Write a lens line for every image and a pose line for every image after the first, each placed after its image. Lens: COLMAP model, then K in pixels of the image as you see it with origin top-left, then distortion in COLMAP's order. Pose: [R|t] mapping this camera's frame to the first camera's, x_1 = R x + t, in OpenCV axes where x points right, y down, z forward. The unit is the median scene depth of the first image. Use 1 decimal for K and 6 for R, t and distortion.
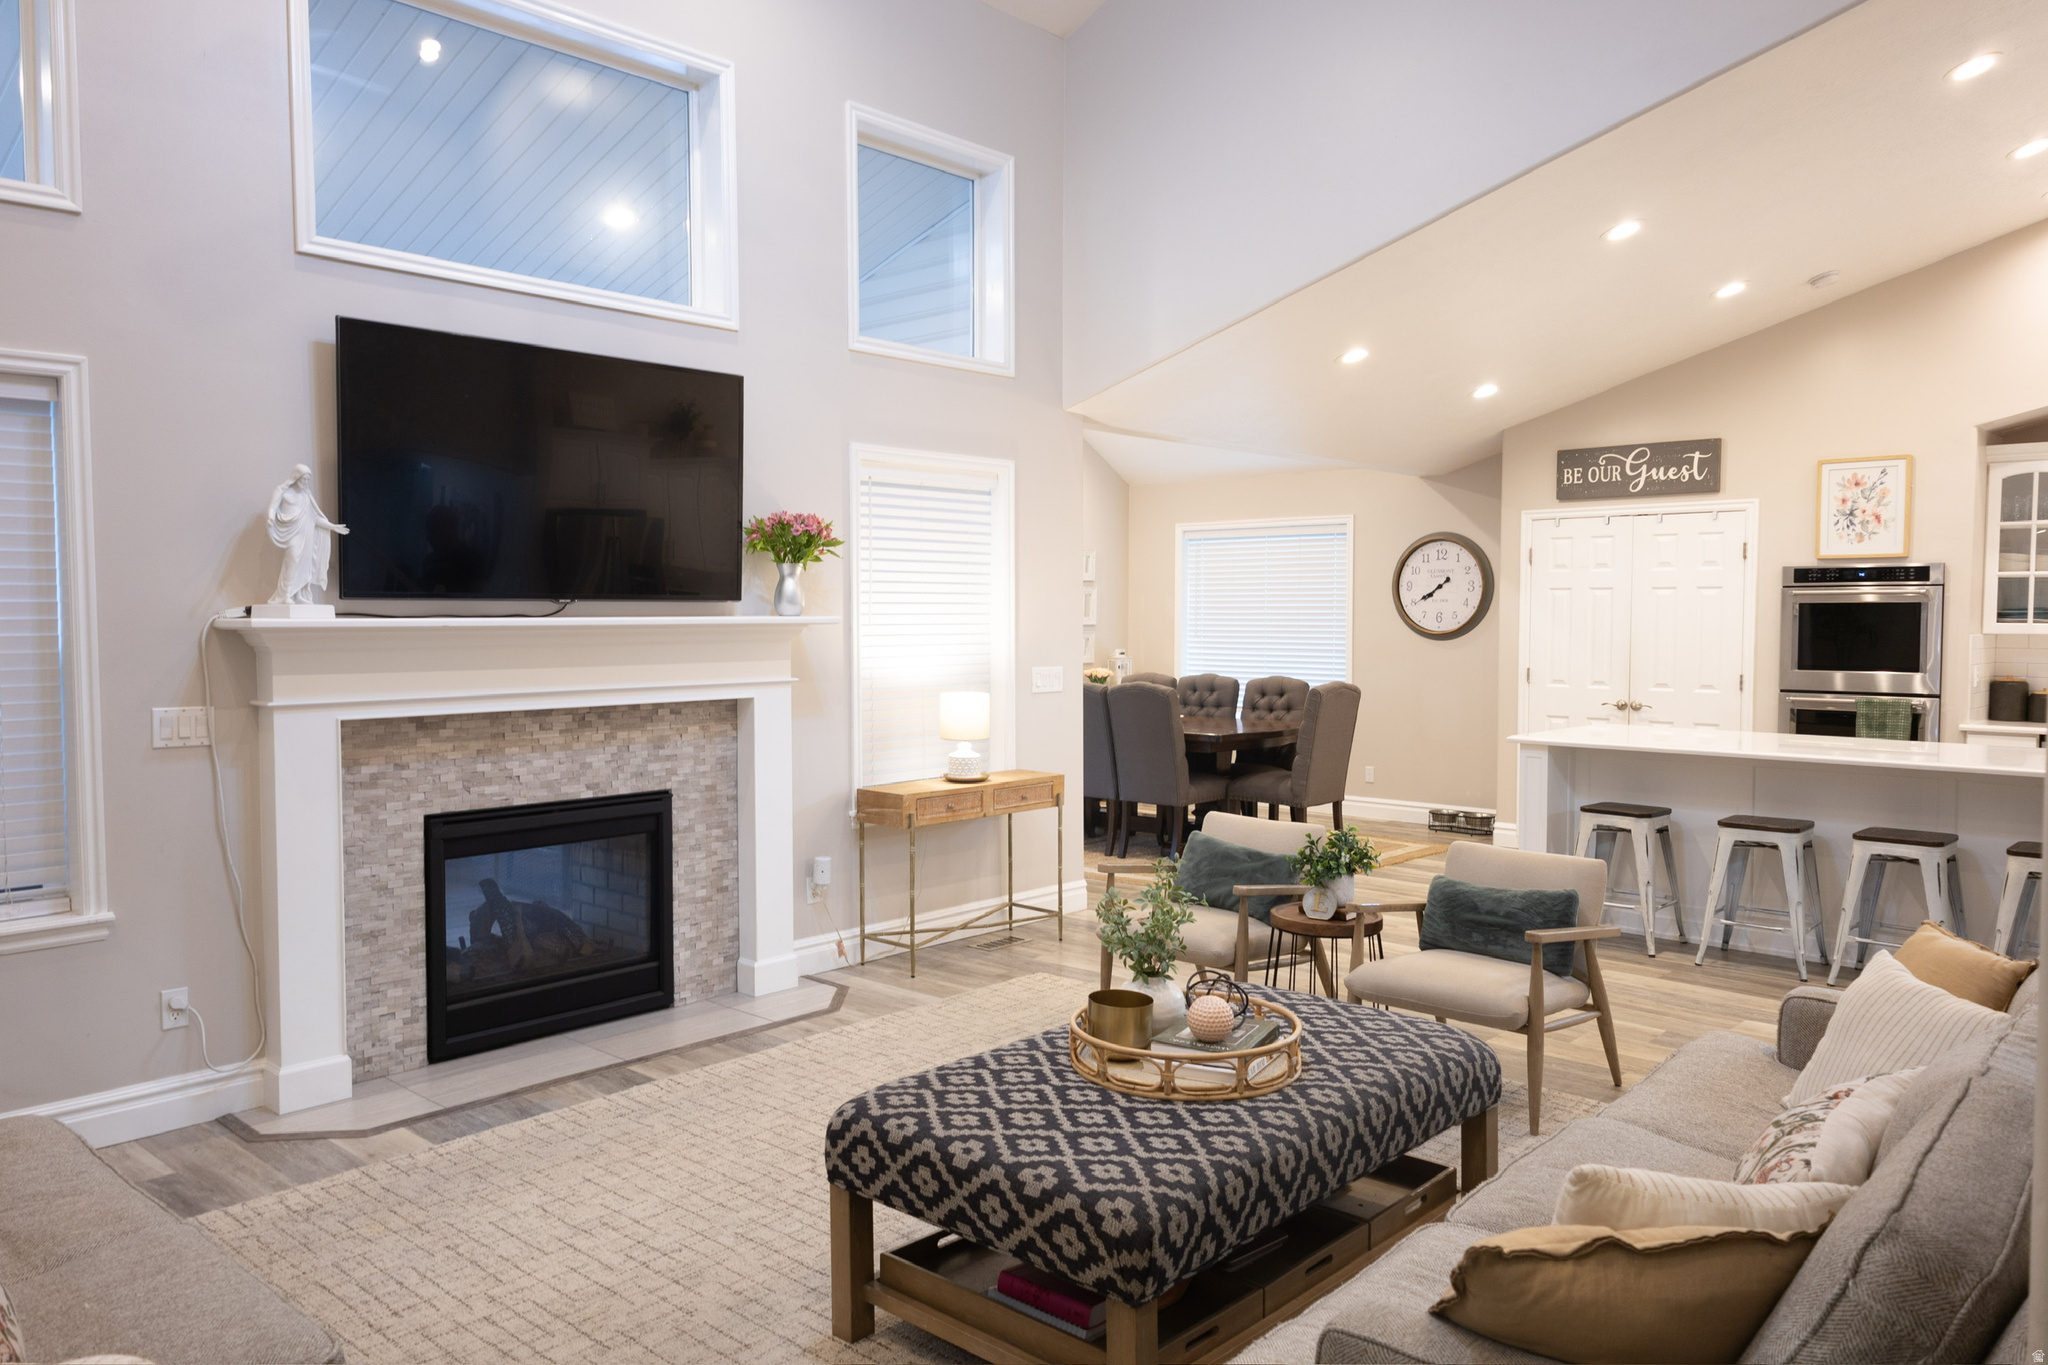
lens RADIAL K [[1451.6, 0, 1023.2], [0, 1451.6, 678.7], [0, 0, 1]] dist [0.065276, -0.047009]
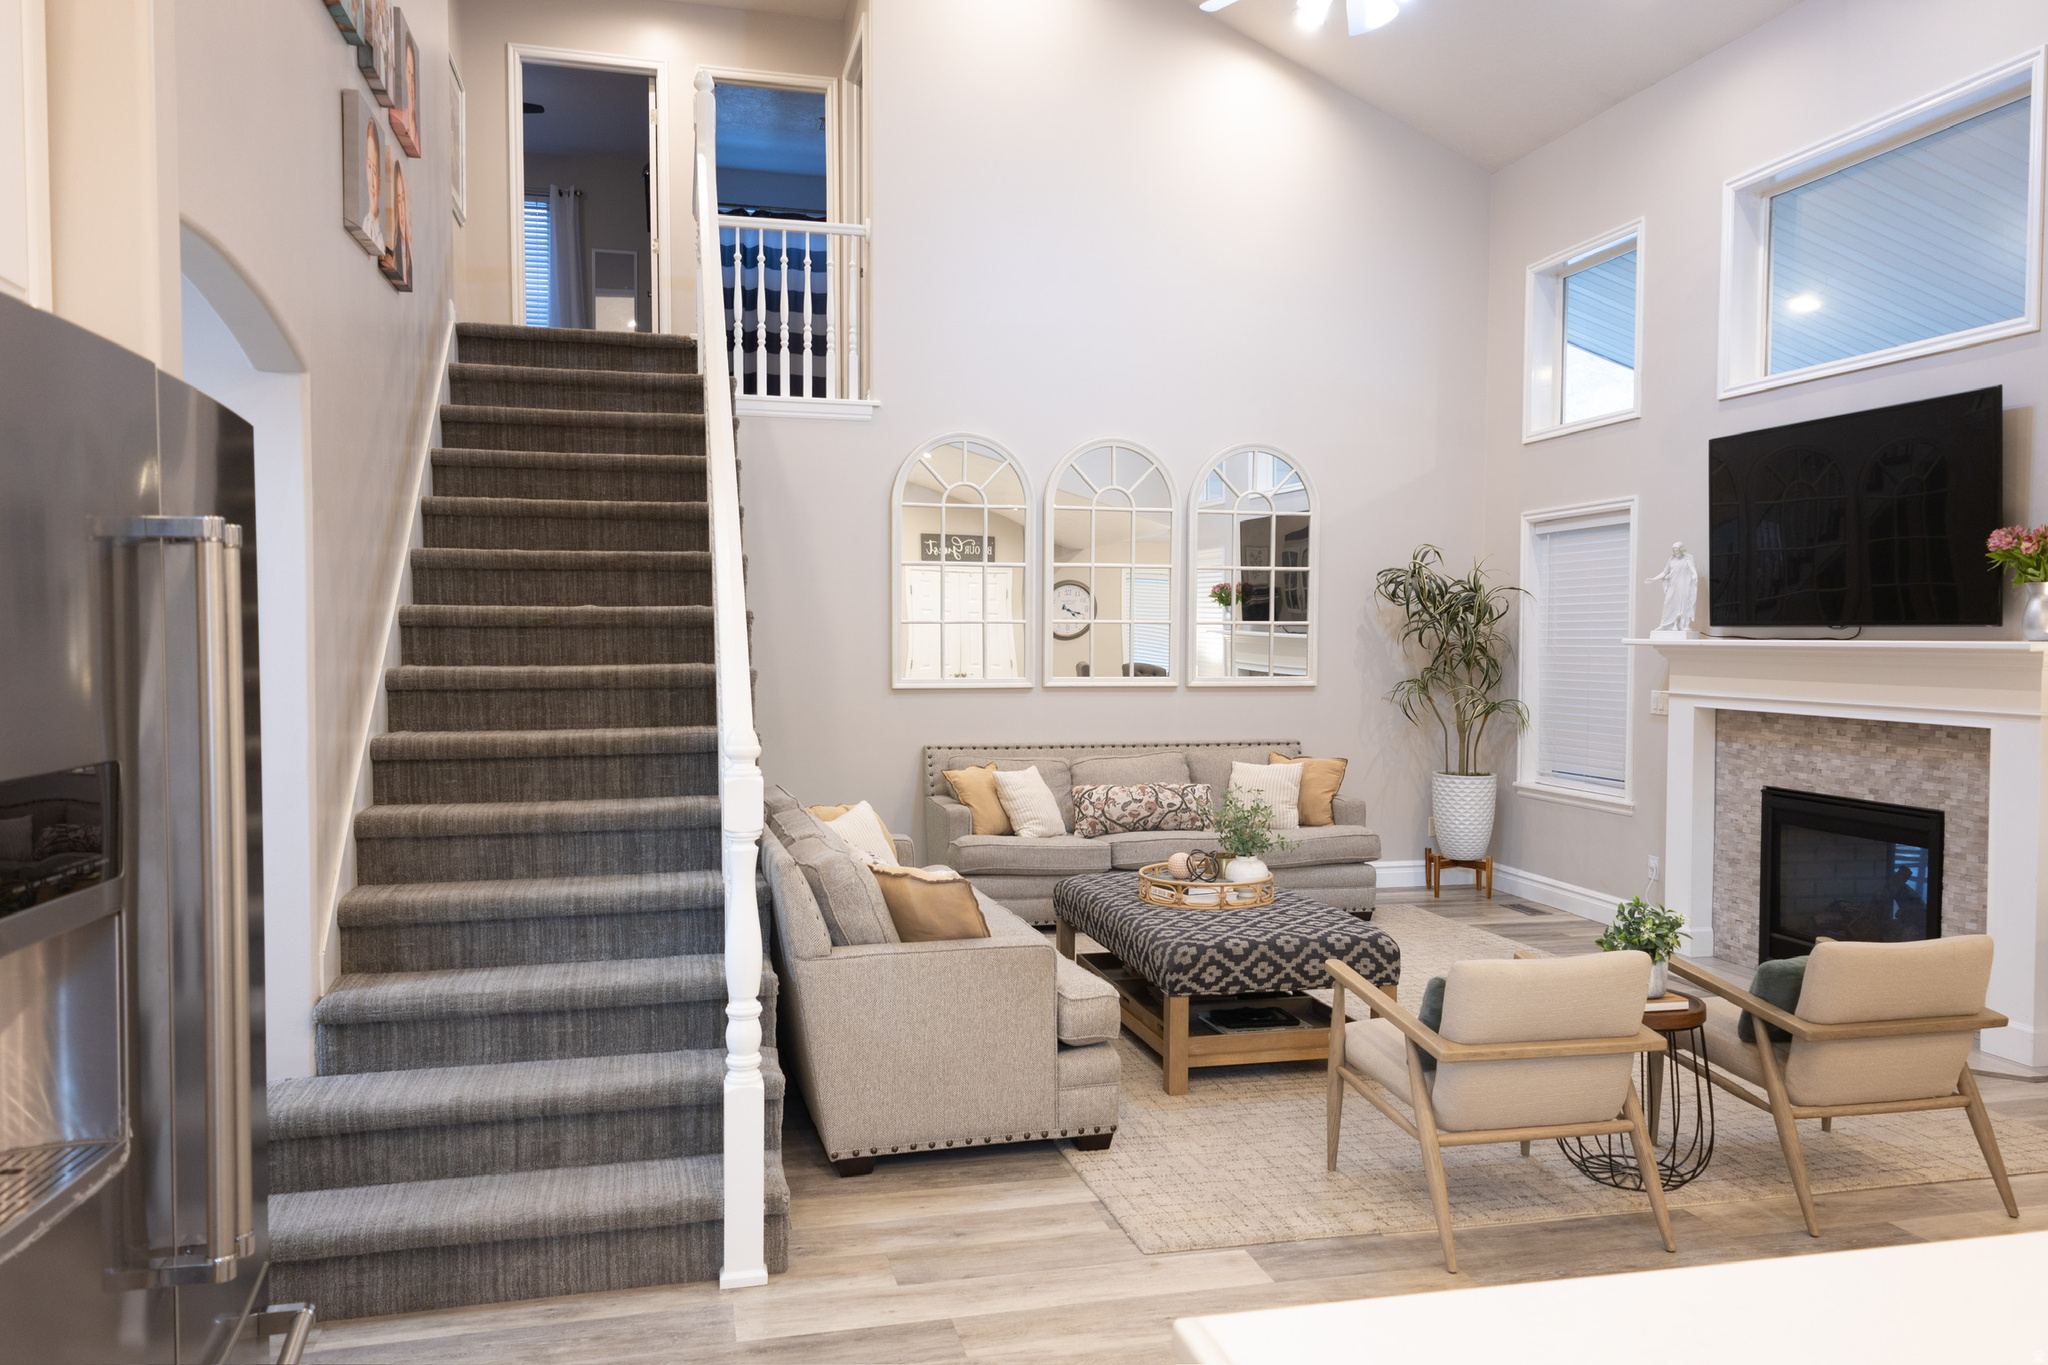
lens RADIAL K [[1451.6, 0, 1023.2], [0, 1451.6, 678.7], [0, 0, 1]] dist [0.065276, -0.047009]
pose [[-0.555312, 0.023879, -0.831299, 0.870282], [-0.044774, 0.997280, 0.058556, -0.042996], [0.830436, 0.069737, -0.552732, 0.929396]]
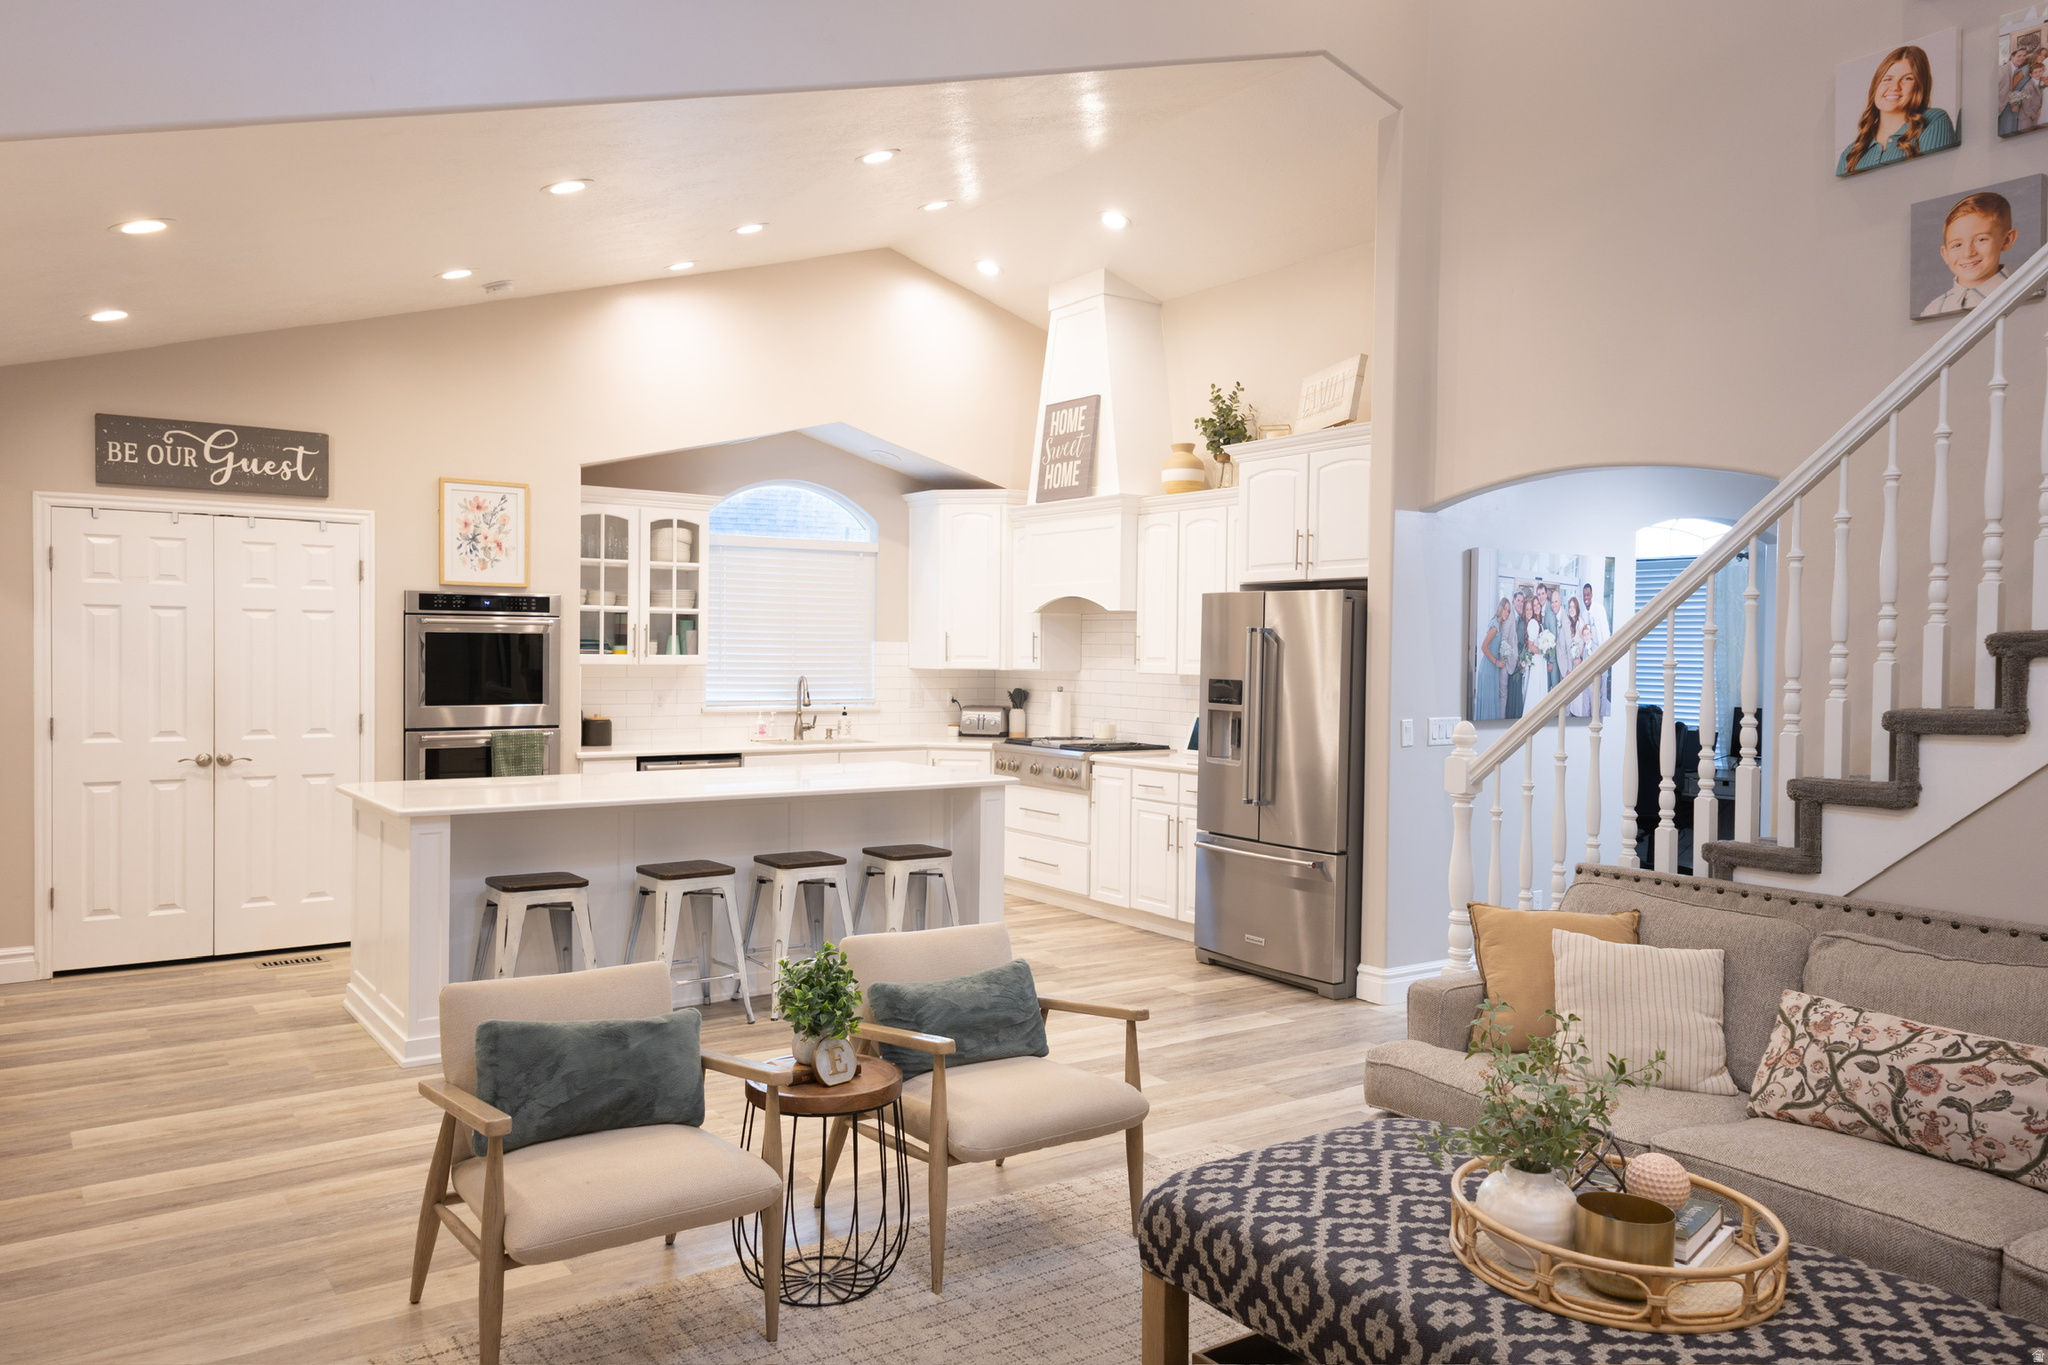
lens RADIAL K [[1451.6, 0, 1023.2], [0, 1451.6, 678.7], [0, 0, 1]] dist [0.065276, -0.047009]
pose [[0.214679, -0.020661, 0.976466, -0.367093], [0.033681, 0.999338, 0.013740, -0.030269], [-0.976104, 0.029939, 0.215233, 0.598842]]
